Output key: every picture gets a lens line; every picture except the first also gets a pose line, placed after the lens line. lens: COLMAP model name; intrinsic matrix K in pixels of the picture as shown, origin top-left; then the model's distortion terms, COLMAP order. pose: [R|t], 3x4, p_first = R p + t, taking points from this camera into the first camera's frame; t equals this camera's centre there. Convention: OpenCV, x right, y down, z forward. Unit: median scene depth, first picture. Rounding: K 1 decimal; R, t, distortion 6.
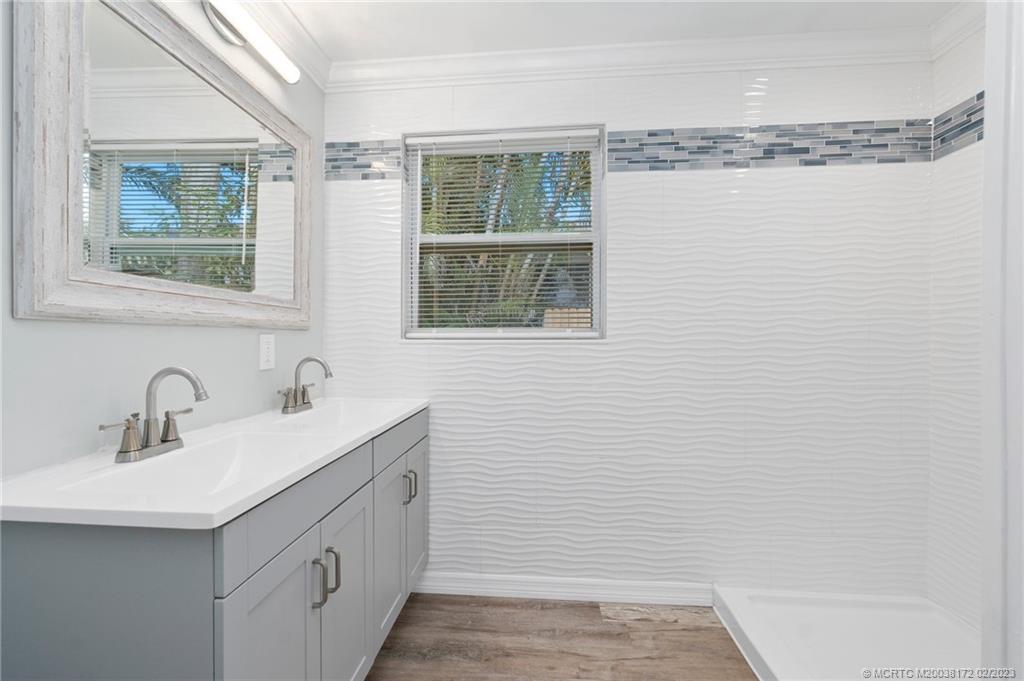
lens RADIAL K [[438.2, 0, 517.7], [0, 438.2, 340.8], [0, 0, 1]] dist [-0.003631, 0.002387]
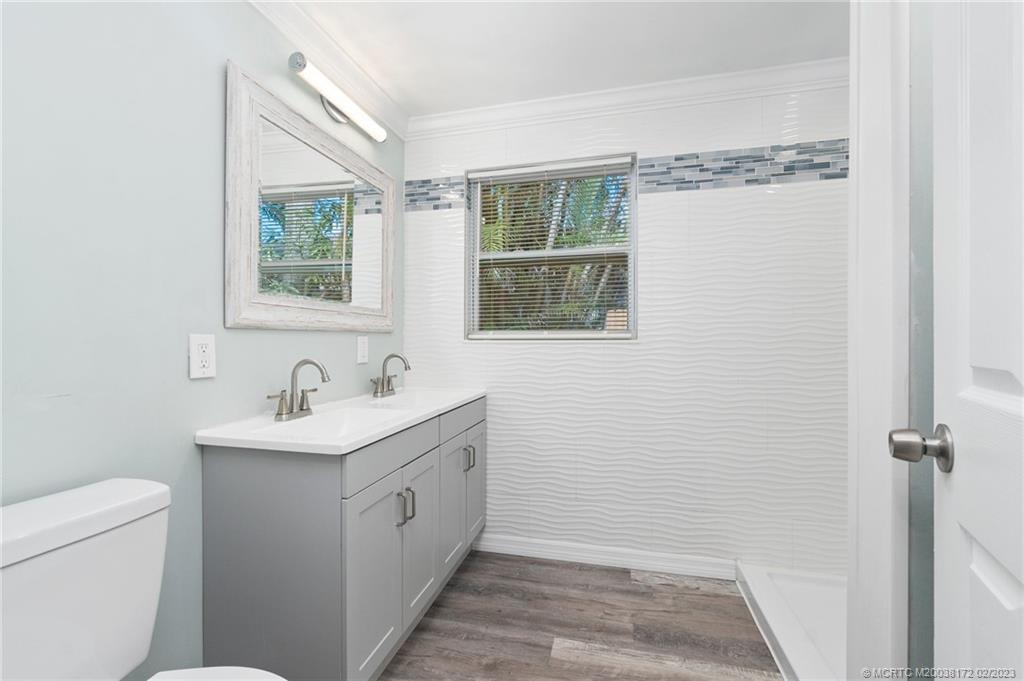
lens RADIAL K [[438.2, 0, 521.4], [0, 438.2, 339.2], [0, 0, 1]] dist [-0.003631, 0.002387]
pose [[0.988506, -0.000925, -0.151182, 0.076656], [0.000189, 0.999988, -0.004880, 0.000303], [0.151184, 0.004796, 0.988494, -0.180635]]
